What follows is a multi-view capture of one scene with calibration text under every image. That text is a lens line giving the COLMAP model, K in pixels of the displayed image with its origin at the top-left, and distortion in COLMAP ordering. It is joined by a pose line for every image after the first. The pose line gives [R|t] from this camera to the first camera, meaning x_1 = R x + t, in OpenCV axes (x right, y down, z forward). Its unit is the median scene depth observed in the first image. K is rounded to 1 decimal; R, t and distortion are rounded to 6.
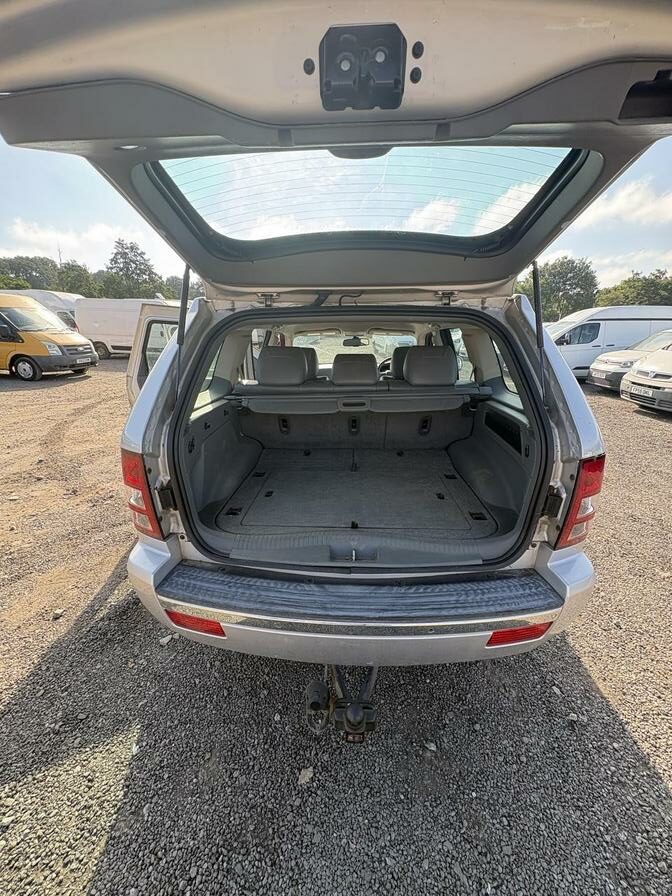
lens RADIAL K [[356.5, 0, 335.8], [0, 356.5, 442.9], [0, 0, 1]] dist [0.003063, -0.001741]
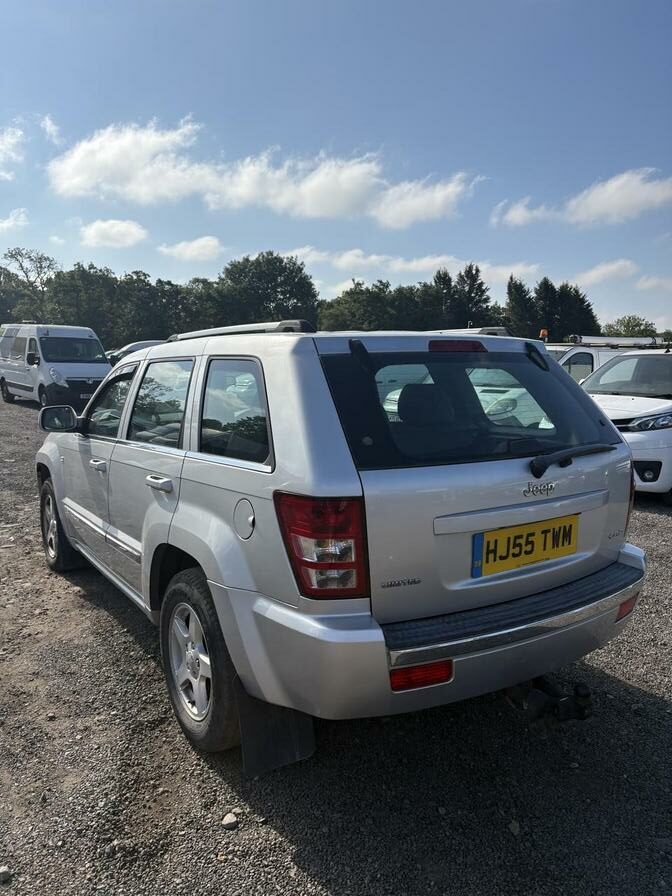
lens RADIAL K [[675.3, 0, 332.1], [0, 675.3, 450.2], [0, 0, 1]] dist [0.066661, -0.066110]
pose [[0.805996, -0.076019, 0.587019, -1.165652], [0.174107, 0.978295, -0.112365, 0.070985], [-0.565736, 0.192770, 0.801737, -0.286058]]
